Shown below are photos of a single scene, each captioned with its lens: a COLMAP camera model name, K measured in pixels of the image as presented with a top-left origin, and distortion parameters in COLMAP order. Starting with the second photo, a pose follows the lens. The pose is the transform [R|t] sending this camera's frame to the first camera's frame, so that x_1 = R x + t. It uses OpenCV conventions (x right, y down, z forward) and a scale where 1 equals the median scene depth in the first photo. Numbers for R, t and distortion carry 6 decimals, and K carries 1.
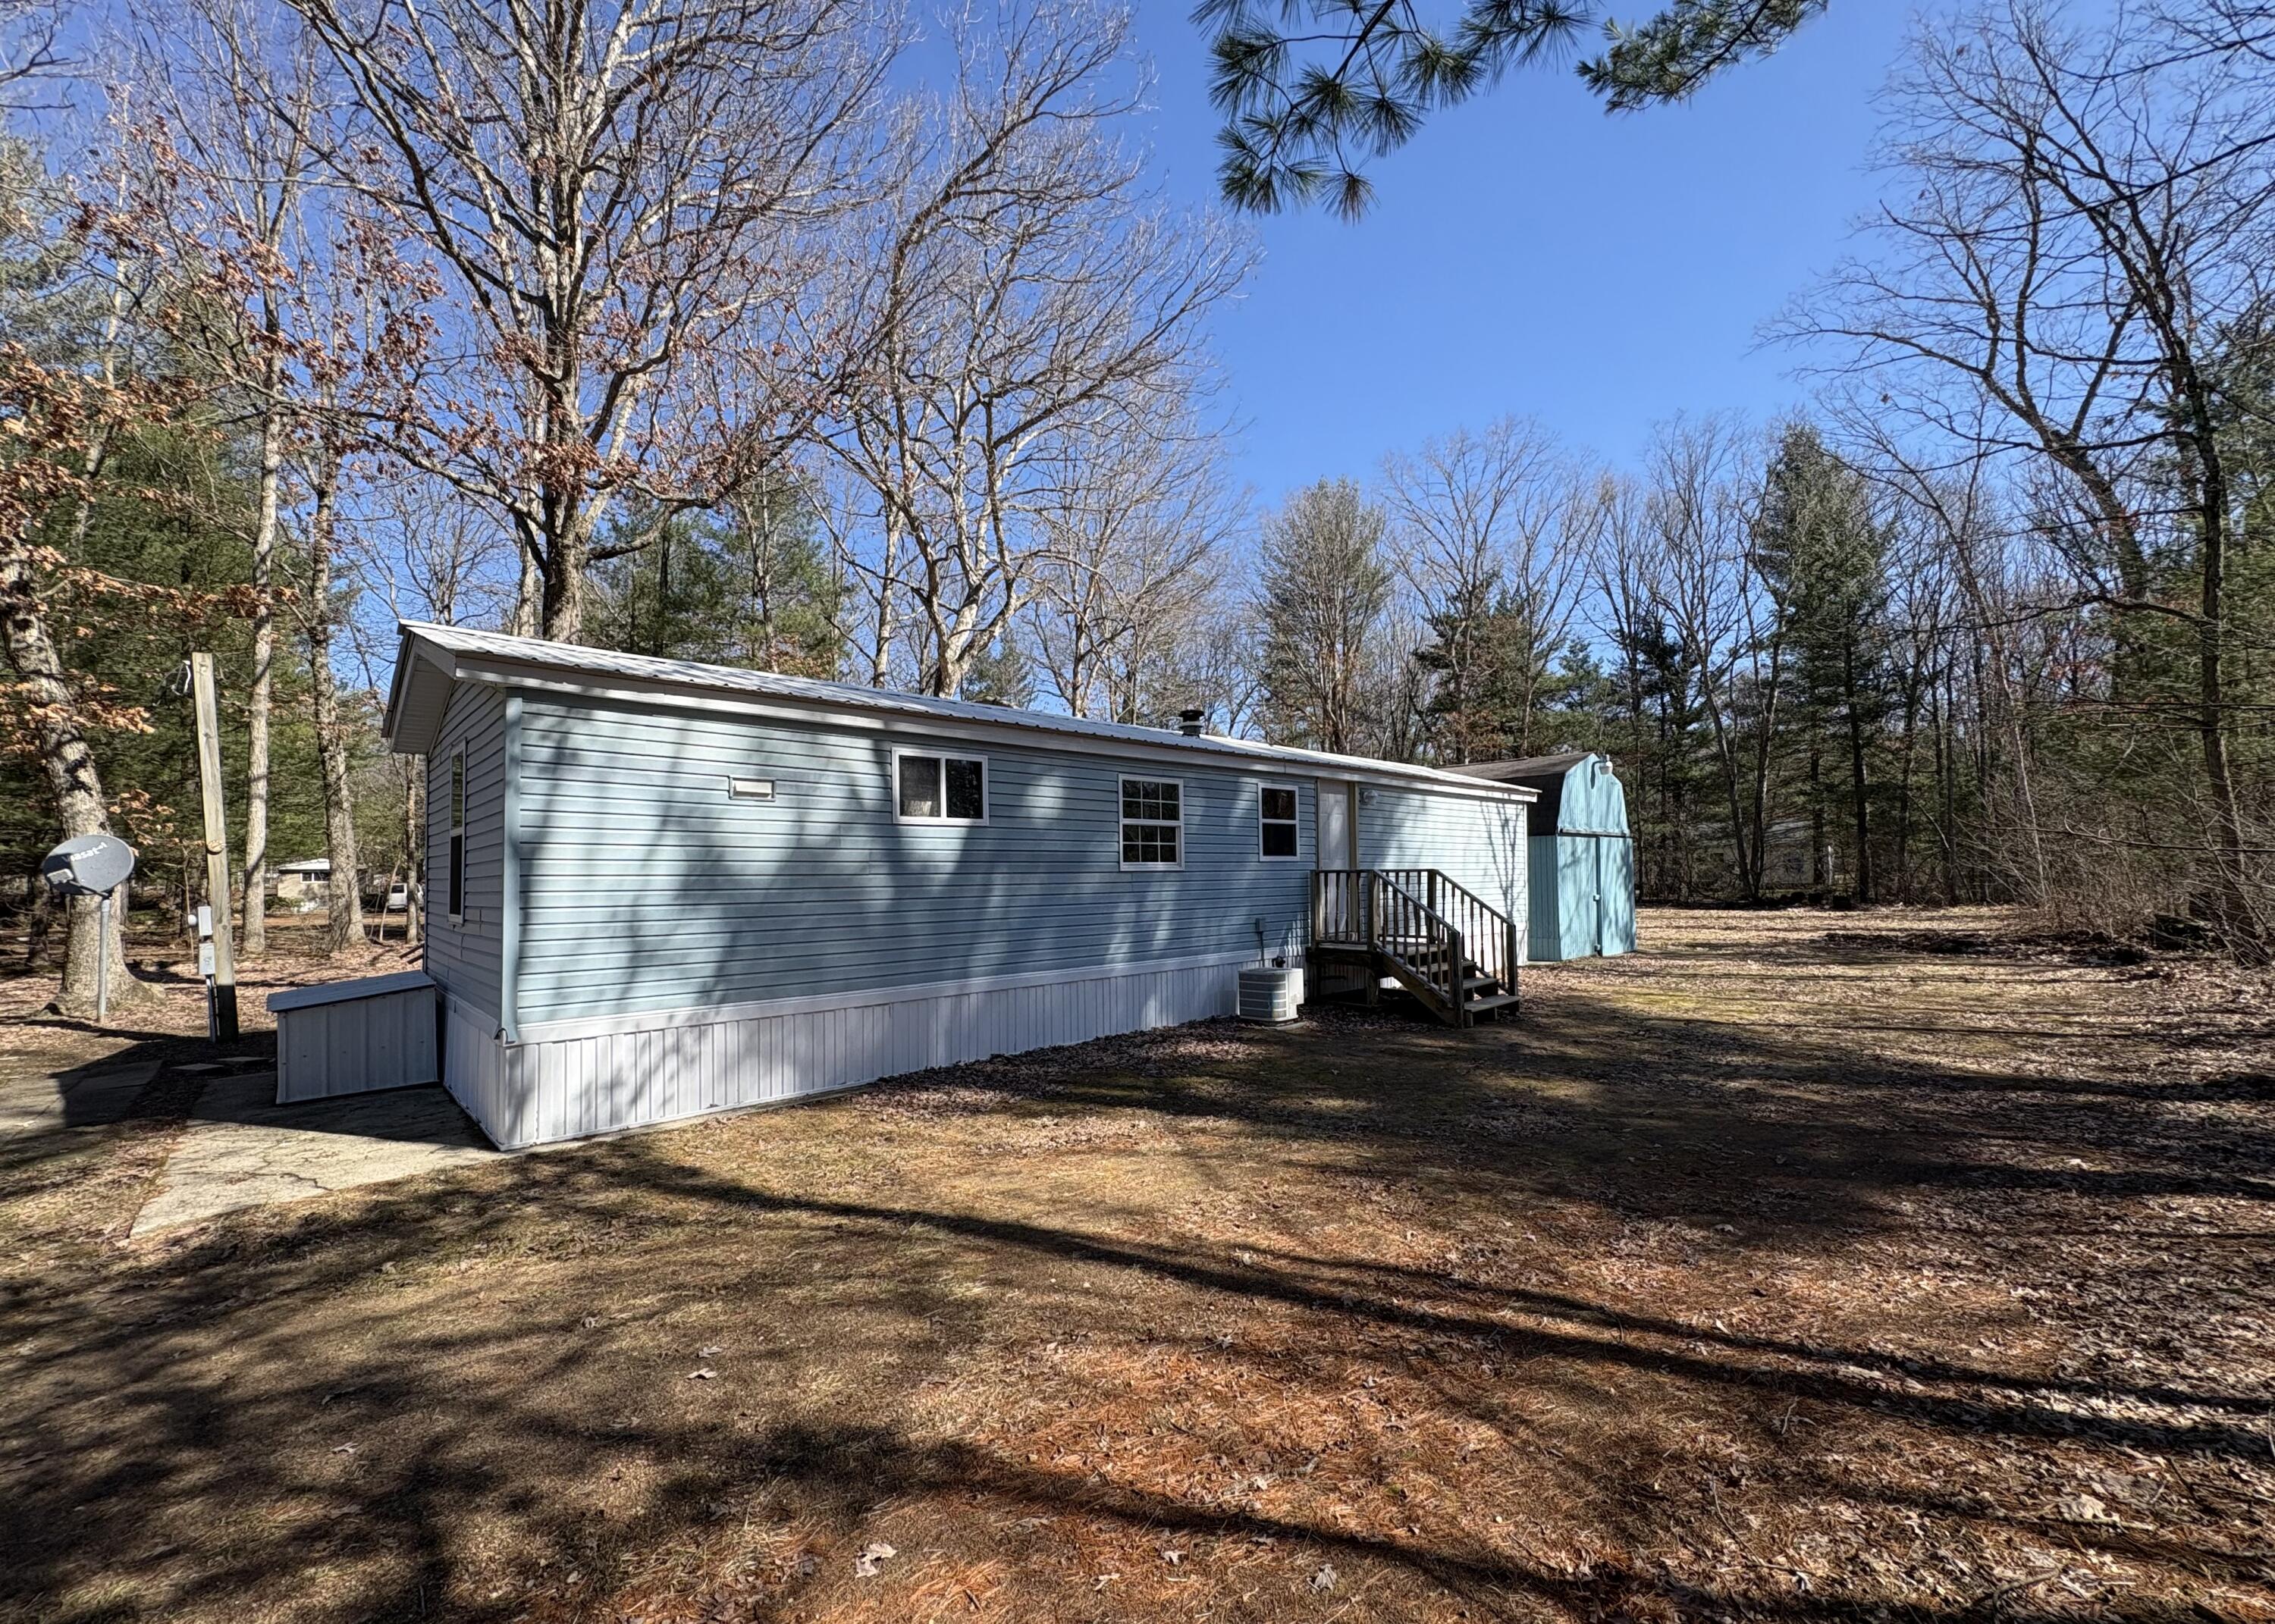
lens RADIAL K [[932.1, 0, 1137.5], [0, 932.1, 812.0], [0, 0, 1]] dist [-0.001044, -0.000210]
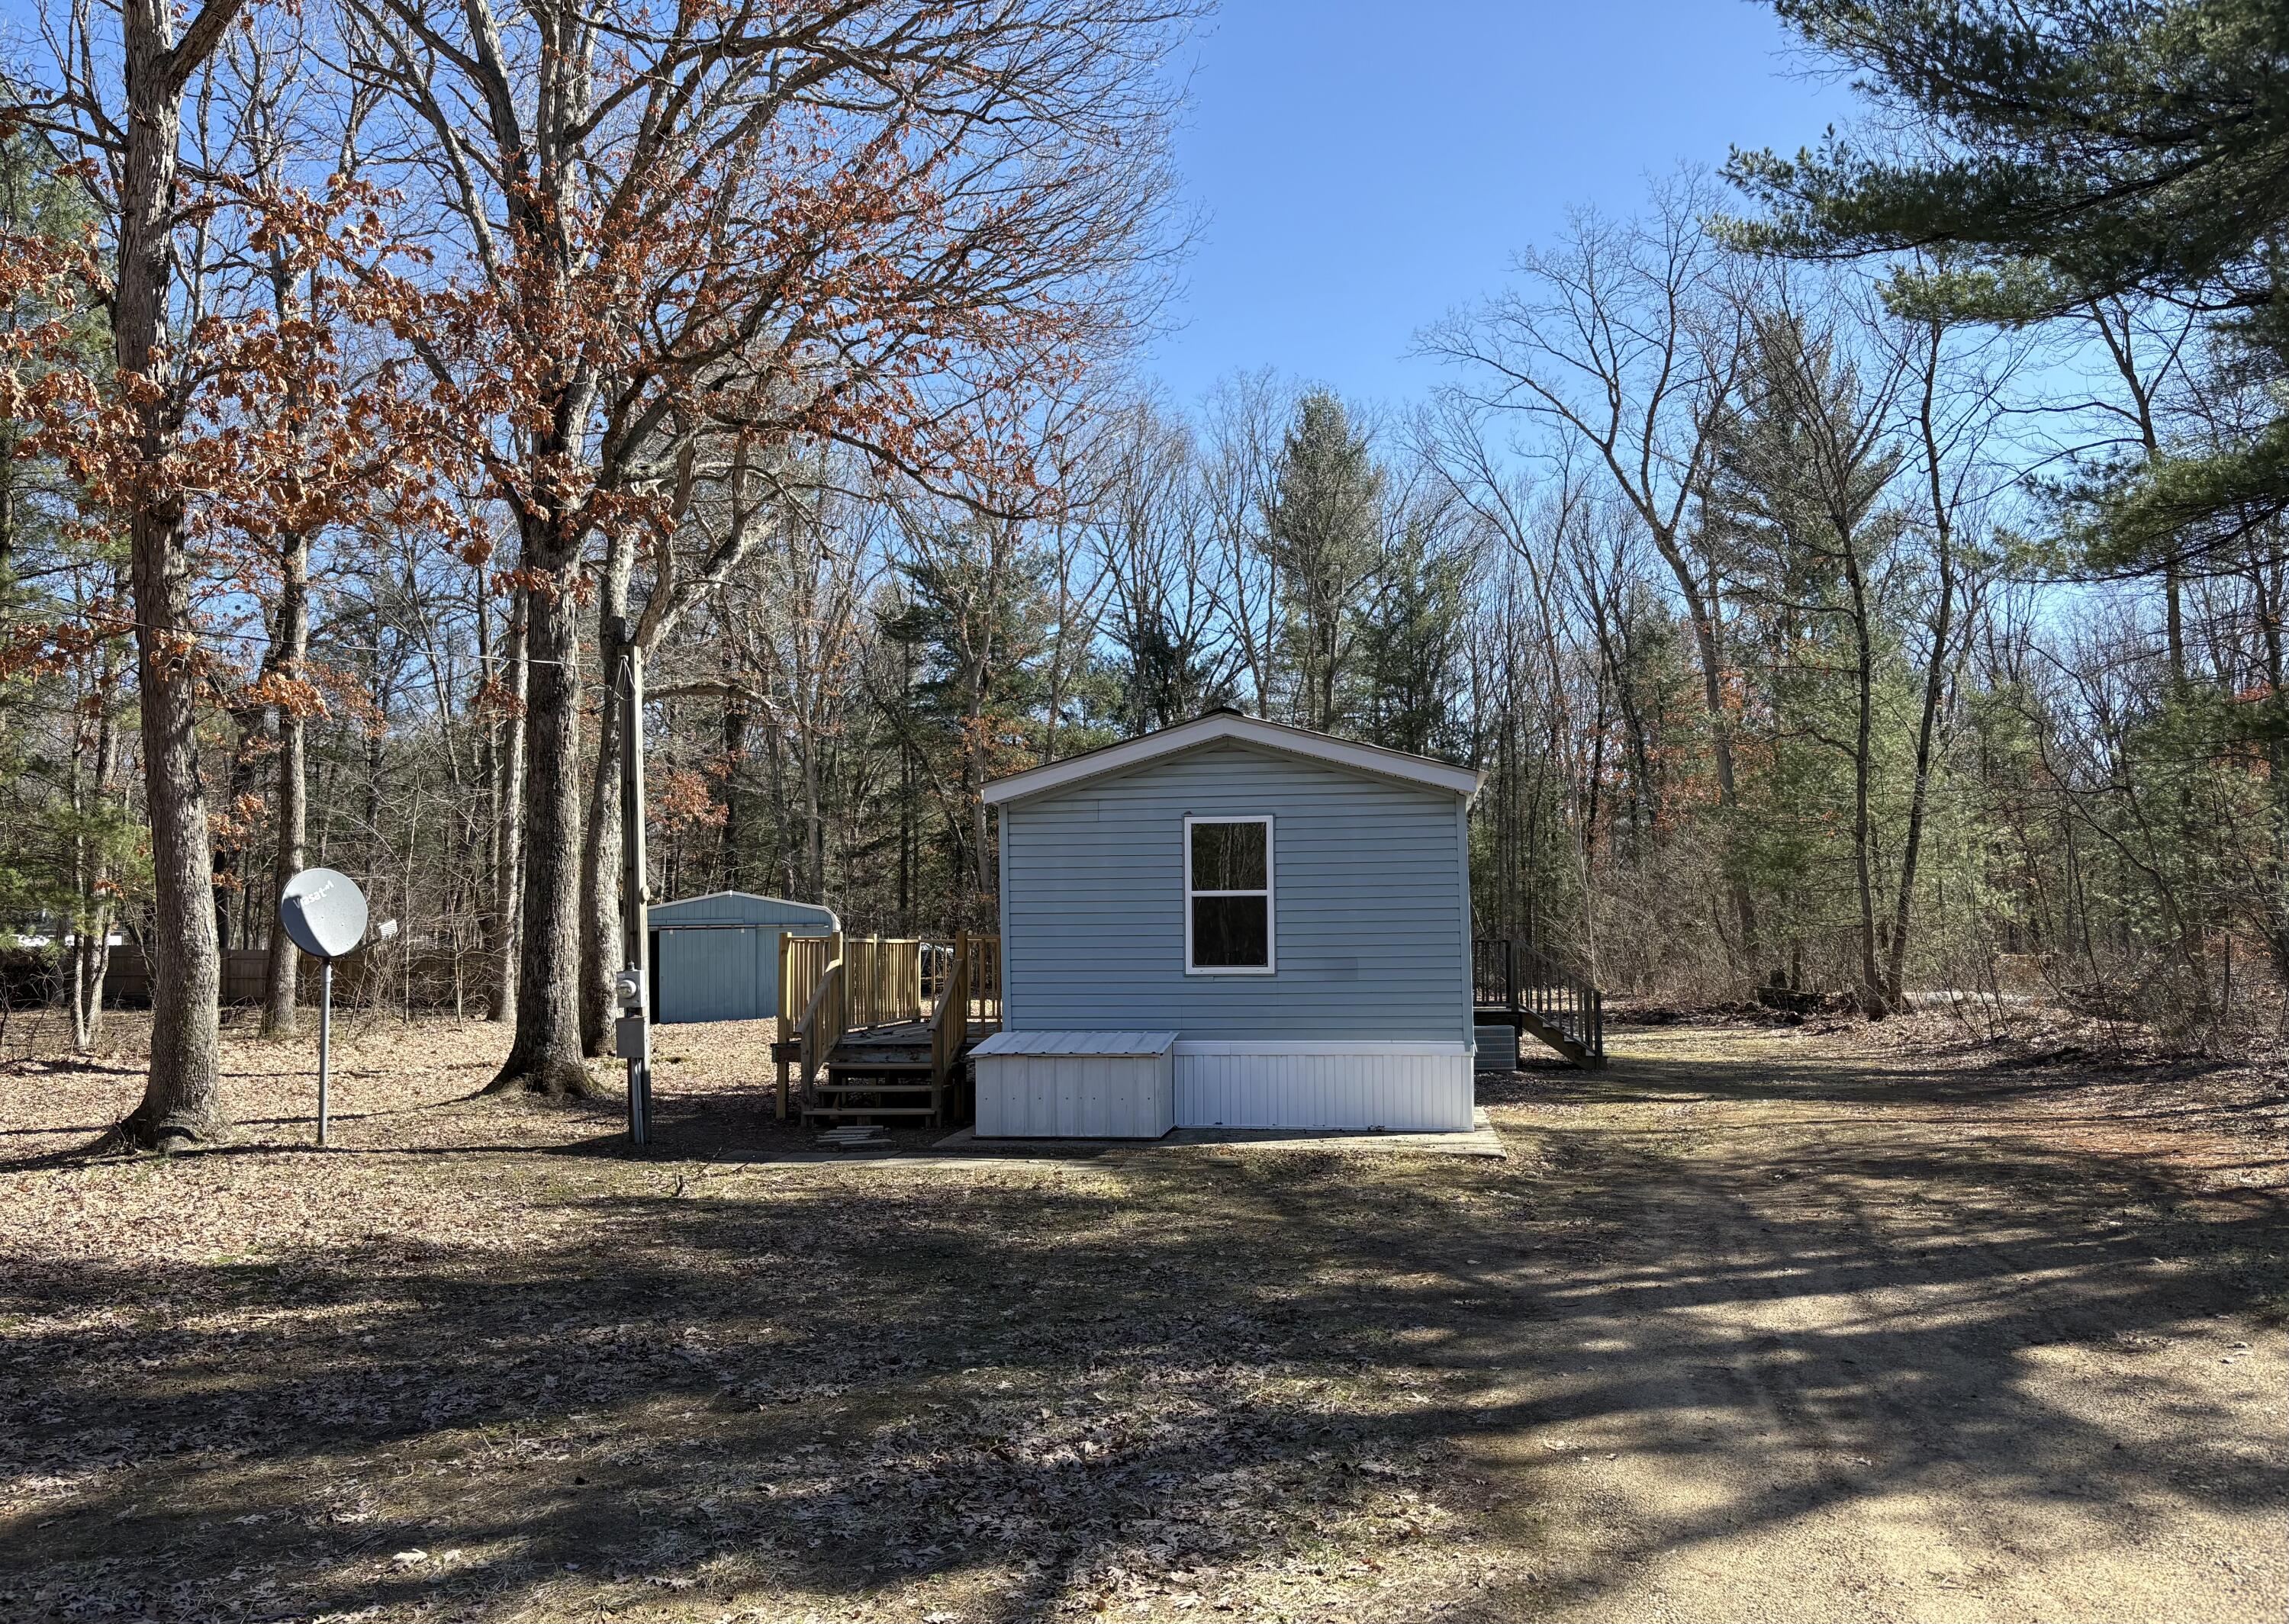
lens RADIAL K [[1769.1, 0, 1144.5], [0, 1769.1, 812.0], [0, 0, 1]] dist [0.001895, 0.000143]
pose [[0.781831, 0.056771, 0.620900, -1.318225], [-0.046897, 0.998380, -0.032234, -0.000916], [-0.621724, -0.003917, 0.783226, -0.361484]]
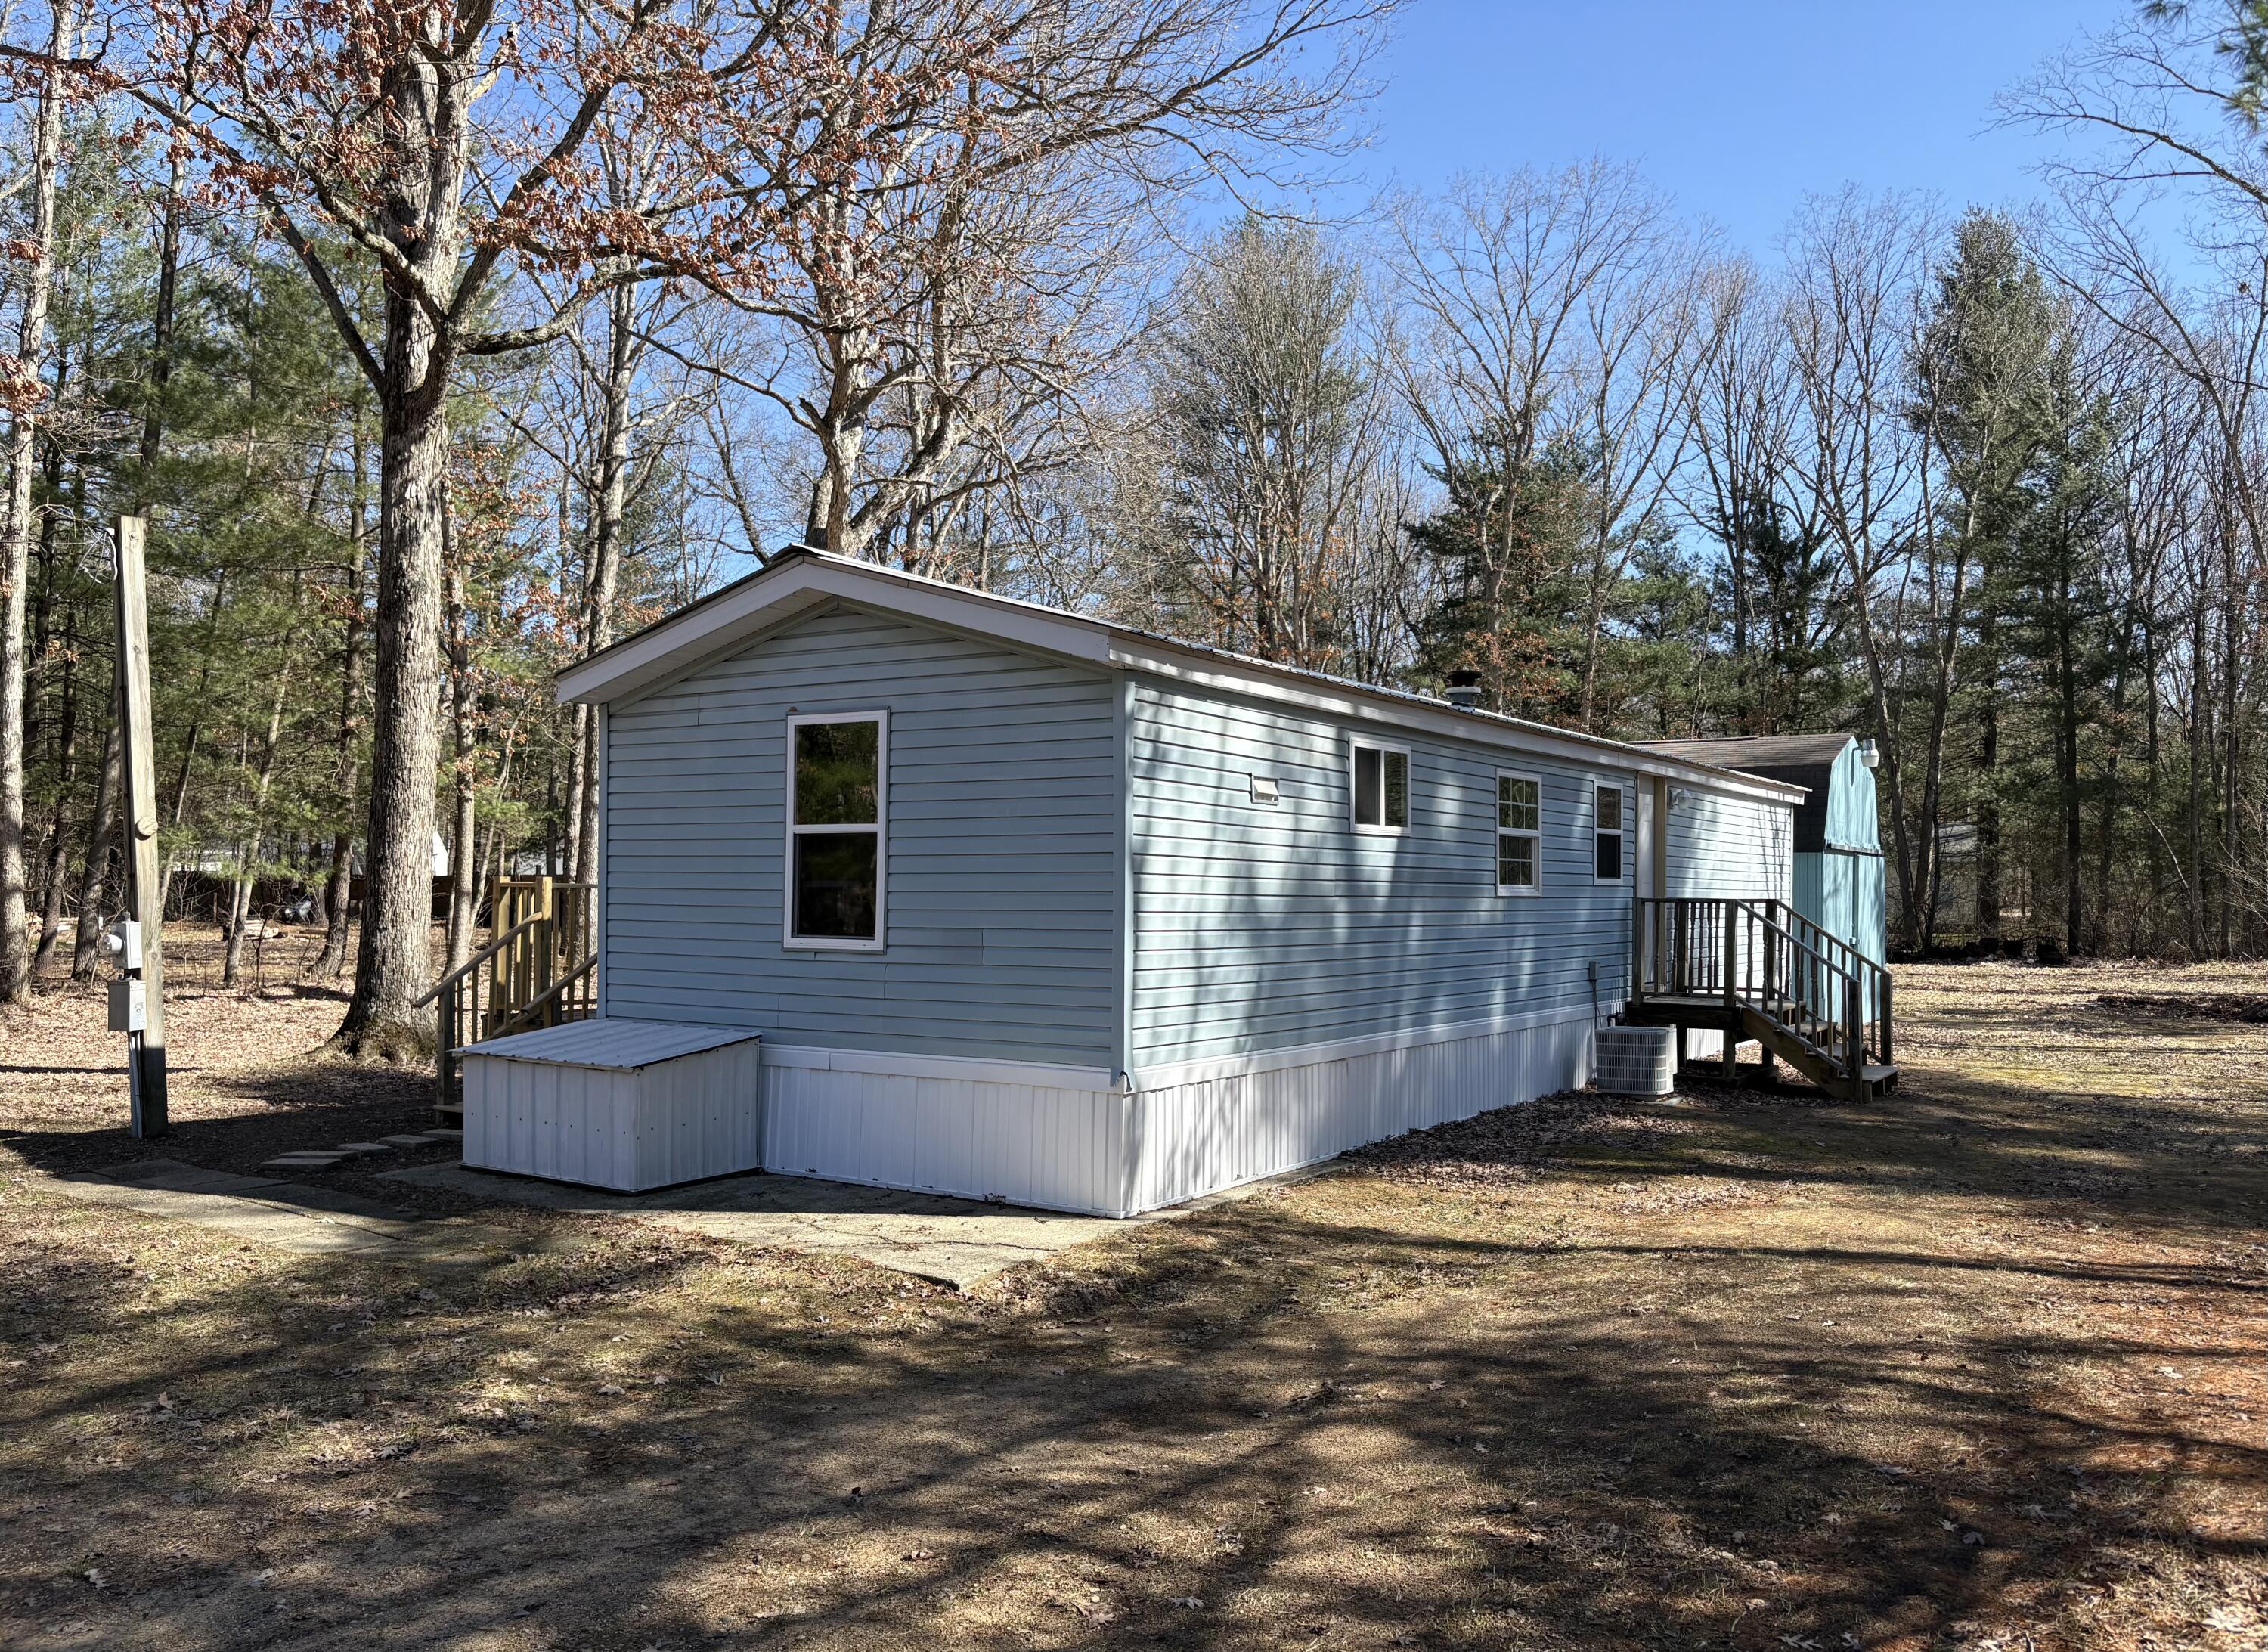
lens RADIAL K [[1756.3, 0, 1167.3], [0, 1756.3, 800.3], [0, 0, 1]] dist [0.029979, -0.038211]
pose [[0.971658, 0.033536, 0.233998, -0.471261], [-0.037511, 0.999217, 0.012556, -0.017484], [-0.233394, -0.020977, 0.972156, -0.254912]]
